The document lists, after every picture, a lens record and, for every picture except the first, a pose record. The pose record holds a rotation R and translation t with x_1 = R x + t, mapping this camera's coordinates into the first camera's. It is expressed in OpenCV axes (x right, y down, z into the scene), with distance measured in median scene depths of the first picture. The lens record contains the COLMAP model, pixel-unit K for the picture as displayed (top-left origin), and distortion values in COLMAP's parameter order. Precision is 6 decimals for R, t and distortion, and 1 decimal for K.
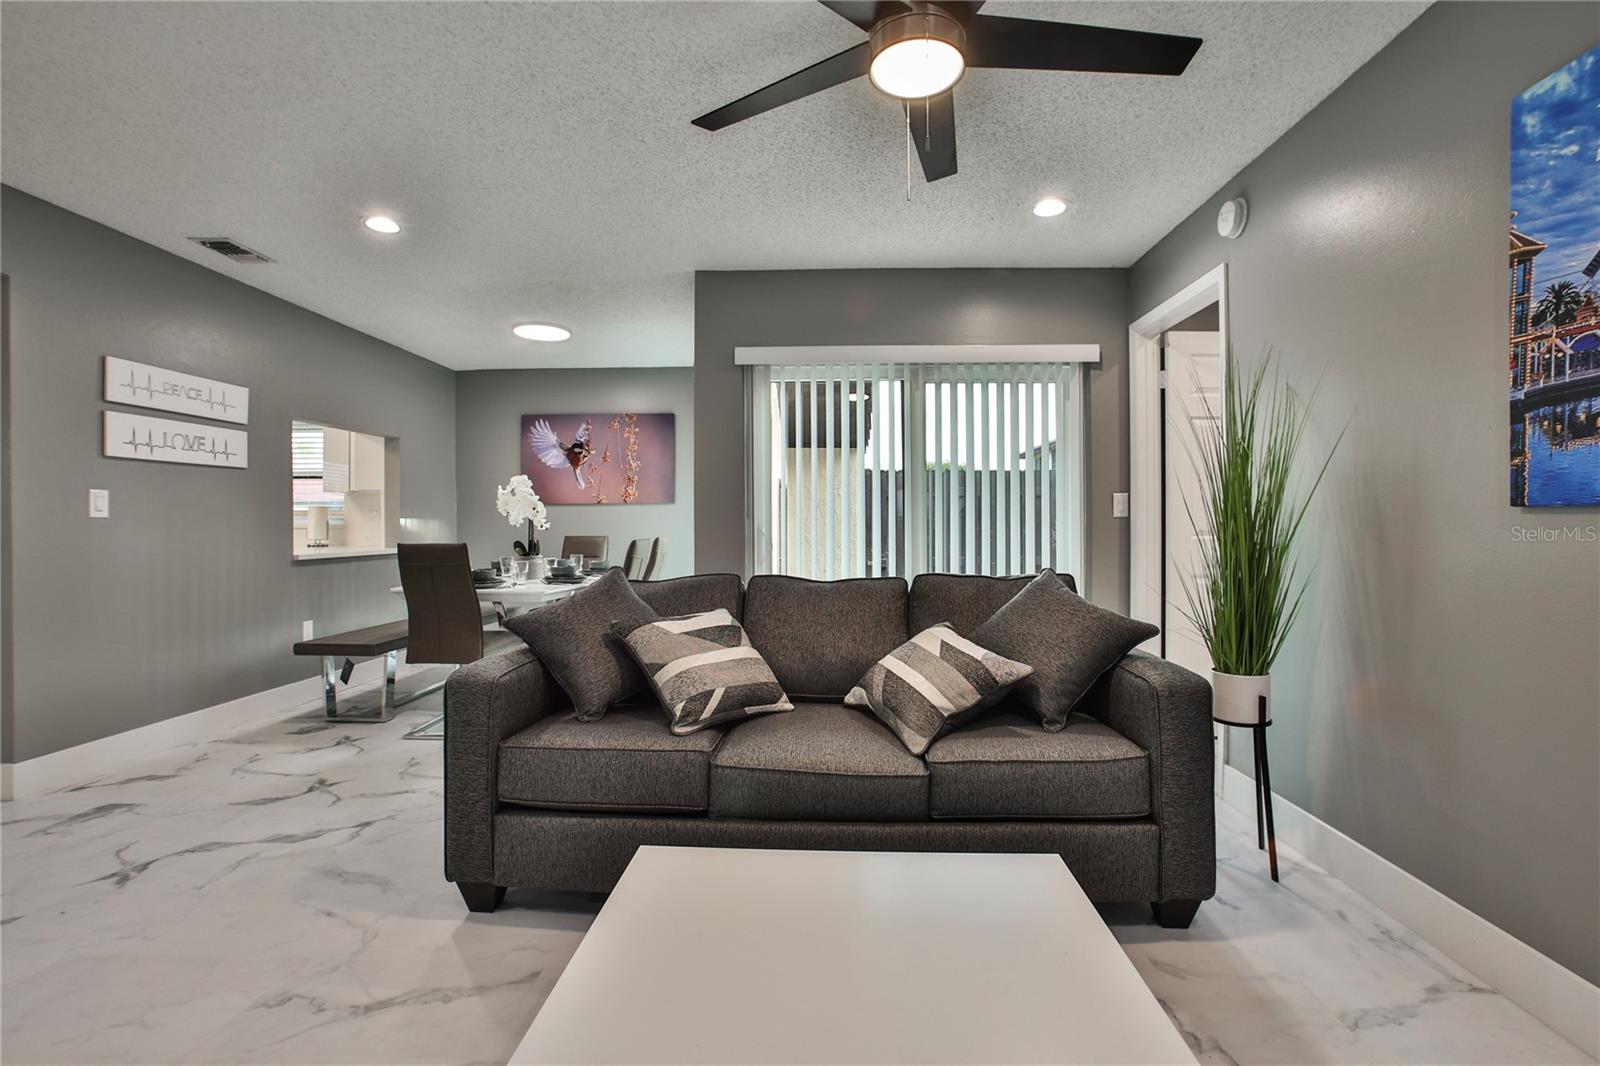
lens RADIAL K [[699.4, 0, 801.5], [0, 699.4, 518.8], [0, 0, 1]] dist [-0.023544, 0.008703]
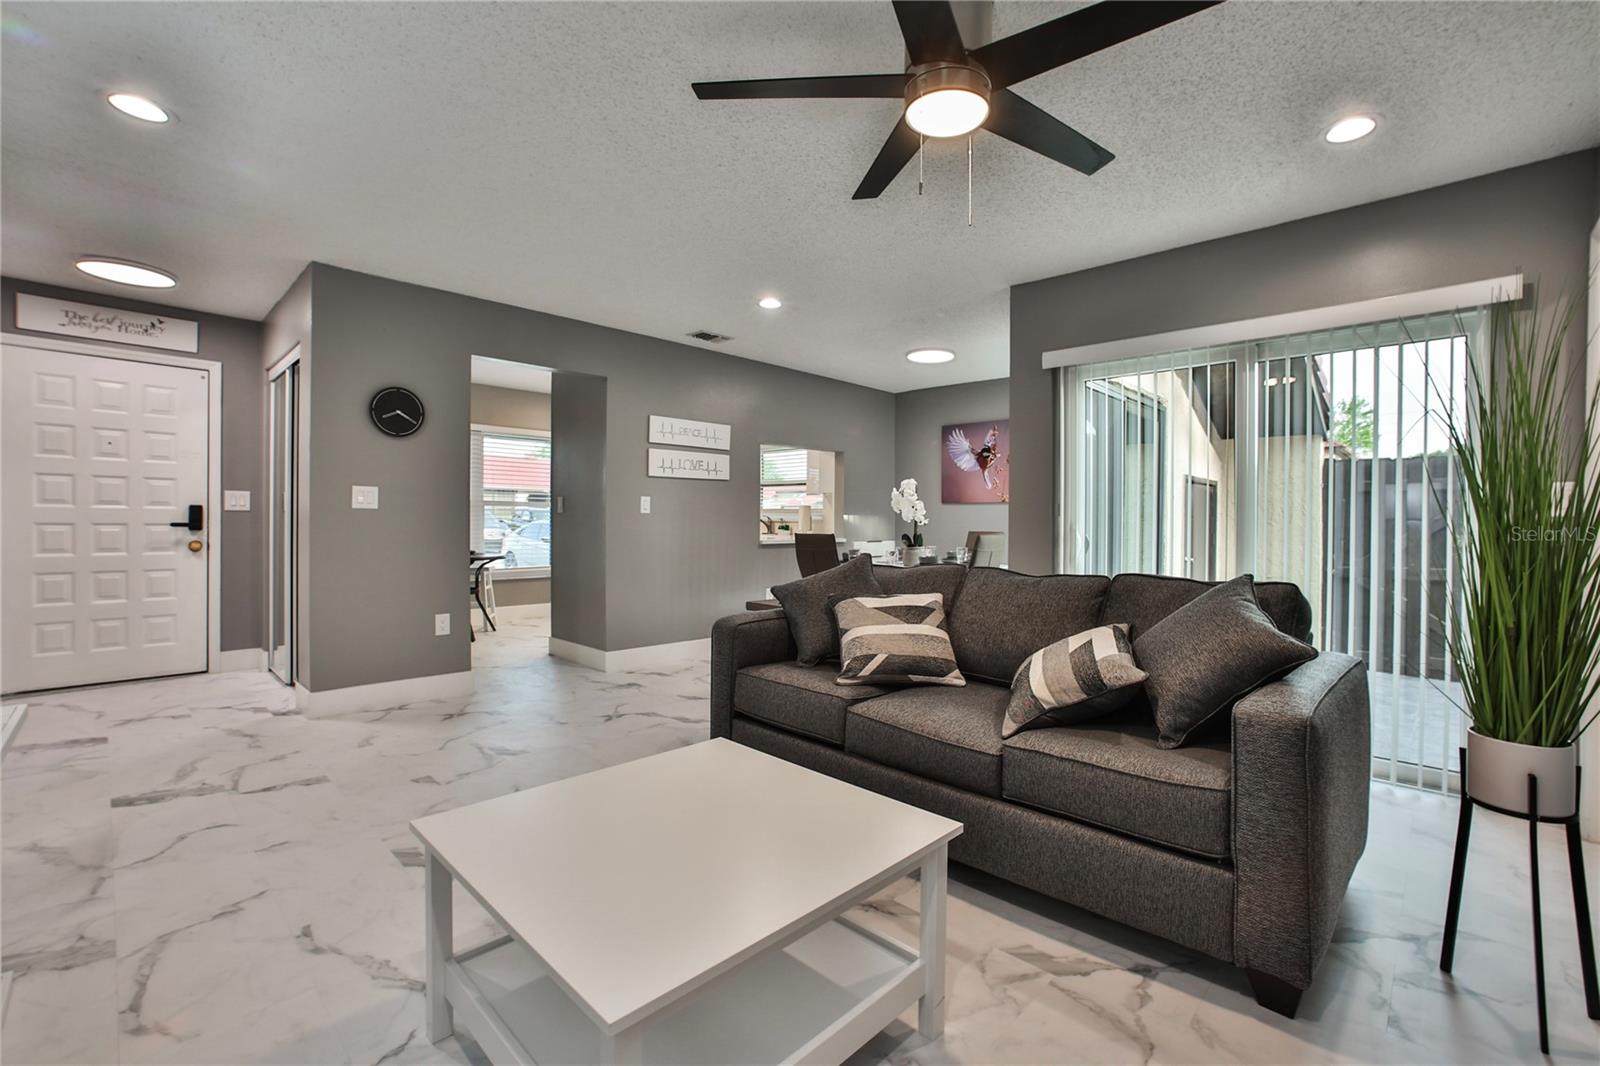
lens RADIAL K [[699.4, 0, 828.1], [0, 699.4, 510.8], [0, 0, 1]] dist [-0.023544, 0.008703]
pose [[0.758205, 0.001304, -0.652015, 0.391111], [-0.008545, 0.999932, -0.007937, 0.002876], [0.651960, 0.011589, 0.758164, 0.011705]]
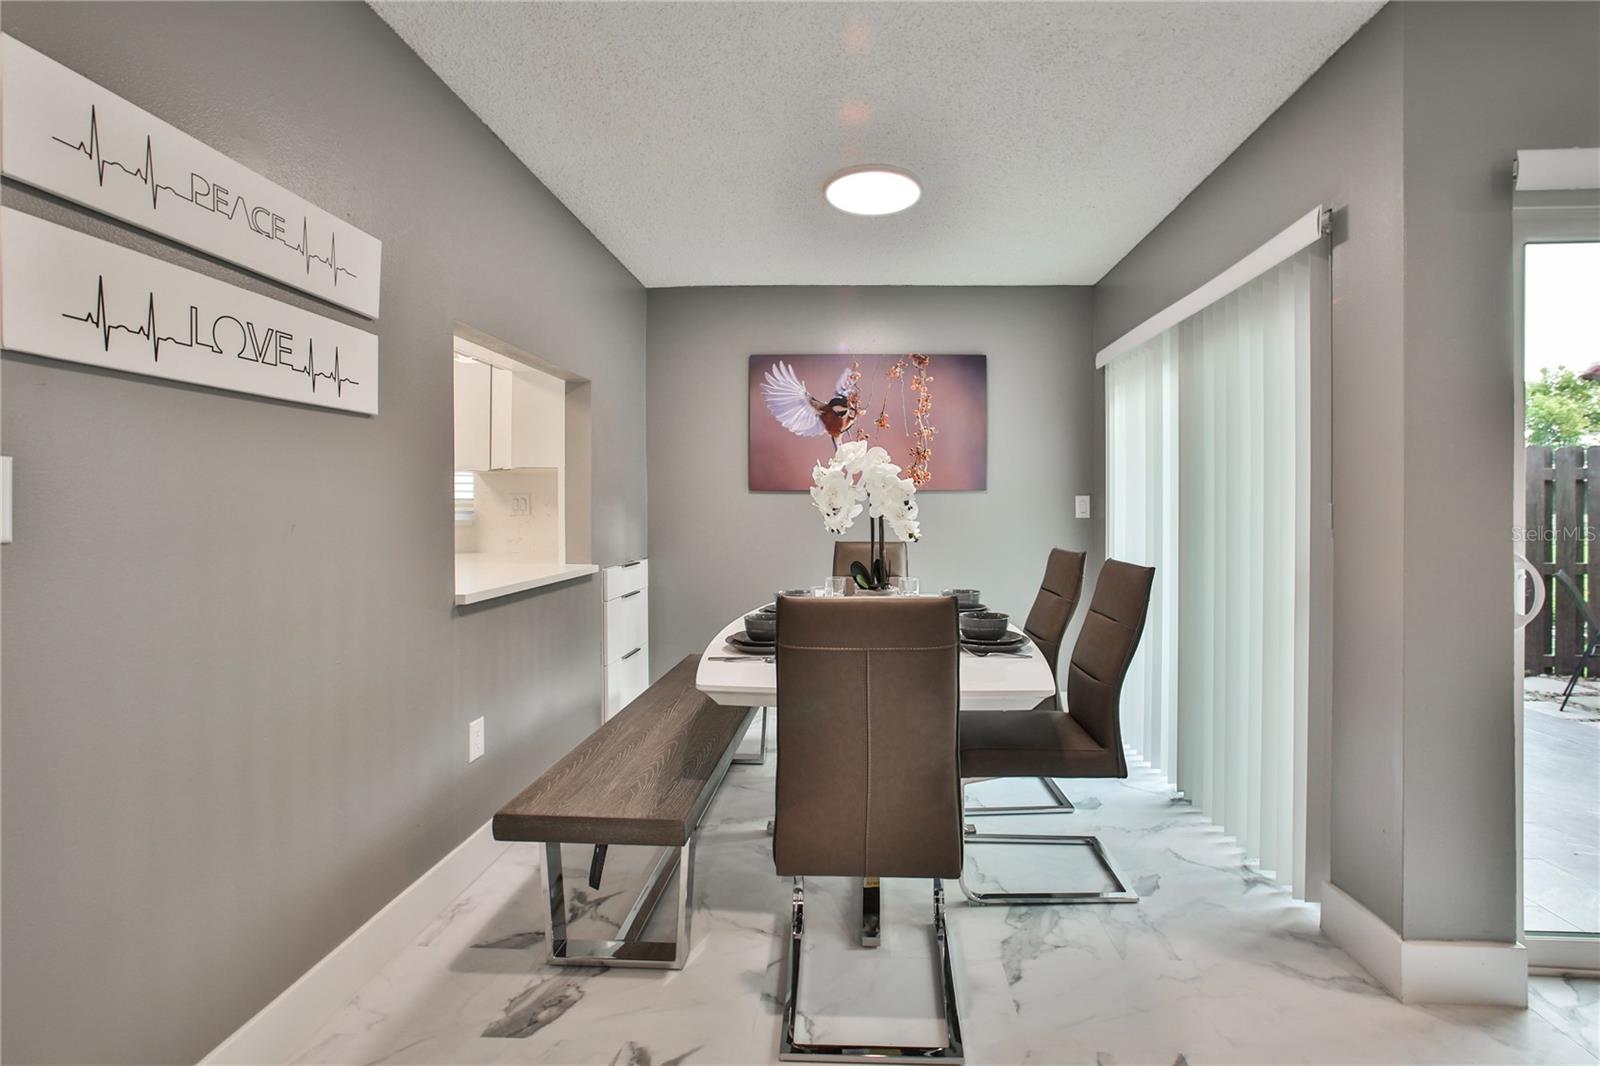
lens RADIAL K [[699.4, 0, 843.5], [0, 699.4, 504.6], [0, 0, 1]] dist [-0.023544, 0.008703]
pose [[0.999984, 0.005198, -0.002039, -0.591945], [-0.005190, 0.999979, 0.003867, -0.021764], [0.002059, -0.003856, 0.999990, 0.651757]]
